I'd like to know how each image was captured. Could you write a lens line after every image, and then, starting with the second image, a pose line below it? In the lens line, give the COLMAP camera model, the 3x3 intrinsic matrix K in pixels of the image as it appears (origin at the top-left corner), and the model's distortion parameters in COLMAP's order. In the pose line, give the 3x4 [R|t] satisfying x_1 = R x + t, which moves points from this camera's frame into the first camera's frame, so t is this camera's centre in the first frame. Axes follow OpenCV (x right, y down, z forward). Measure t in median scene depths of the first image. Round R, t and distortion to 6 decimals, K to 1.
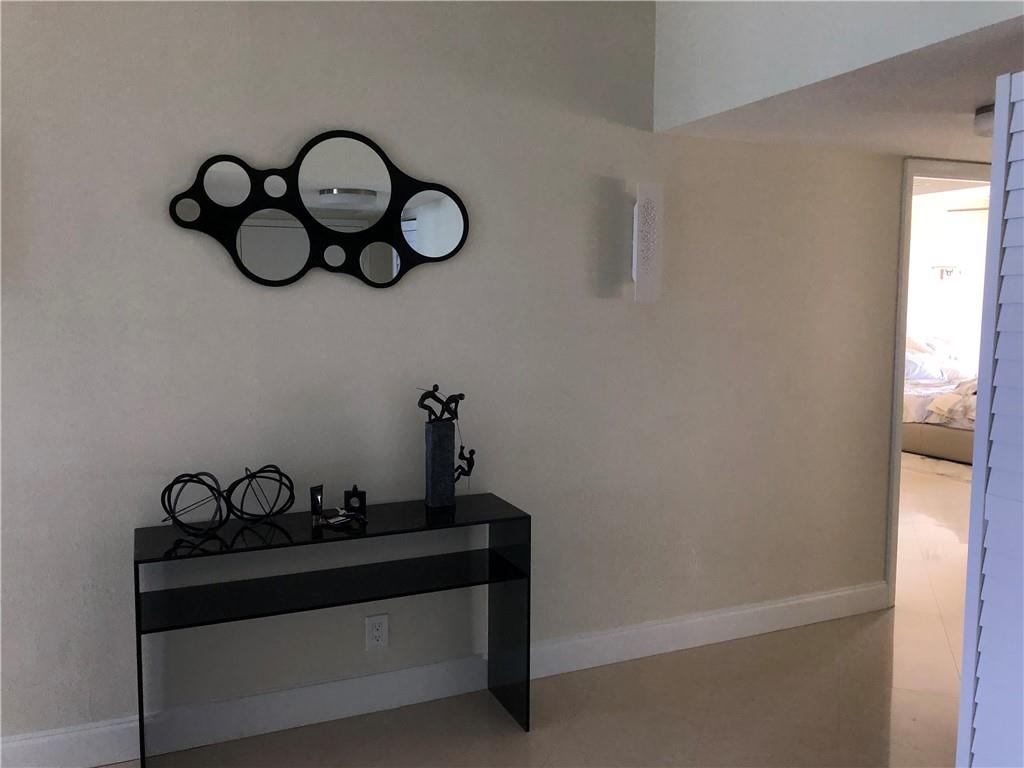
lens RADIAL K [[836.6, 0, 508.6], [0, 836.6, 380.7], [0, 0, 1]] dist [-0.003545, -0.006264]
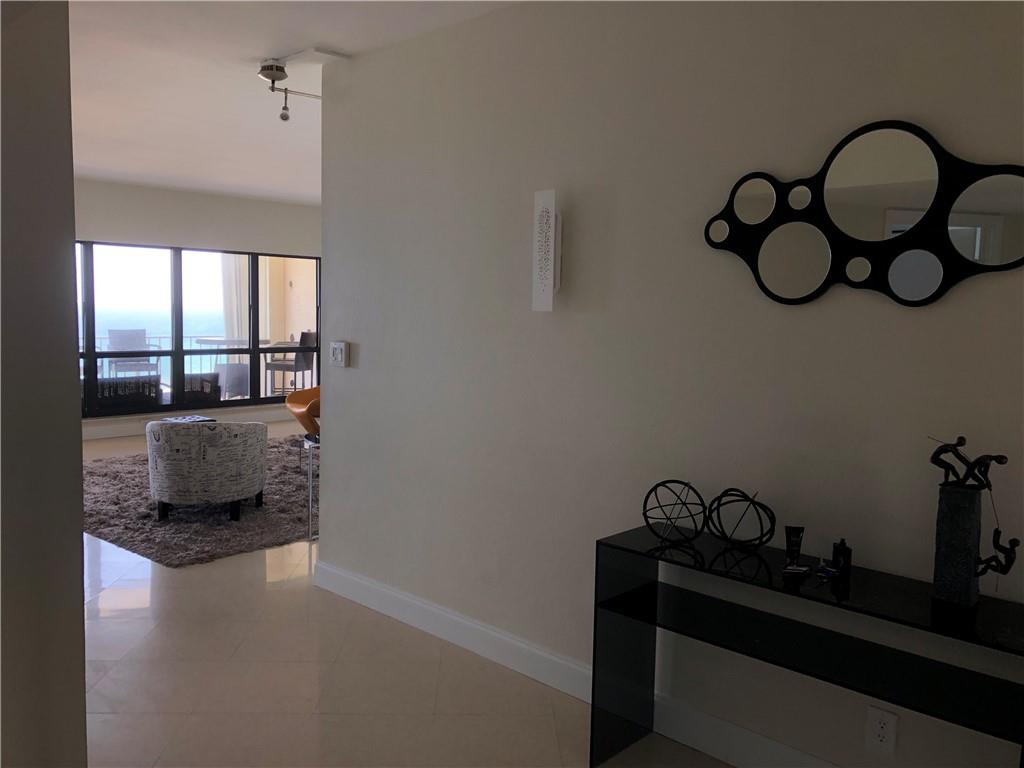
lens RADIAL K [[836.6, 0, 508.6], [0, 836.6, 380.7], [0, 0, 1]] dist [-0.003545, -0.006264]
pose [[0.344014, 0.081754, -0.935399, 0.477264], [-0.117710, 0.992098, 0.043419, -0.030377], [0.931557, 0.095169, 0.350919, 0.371883]]
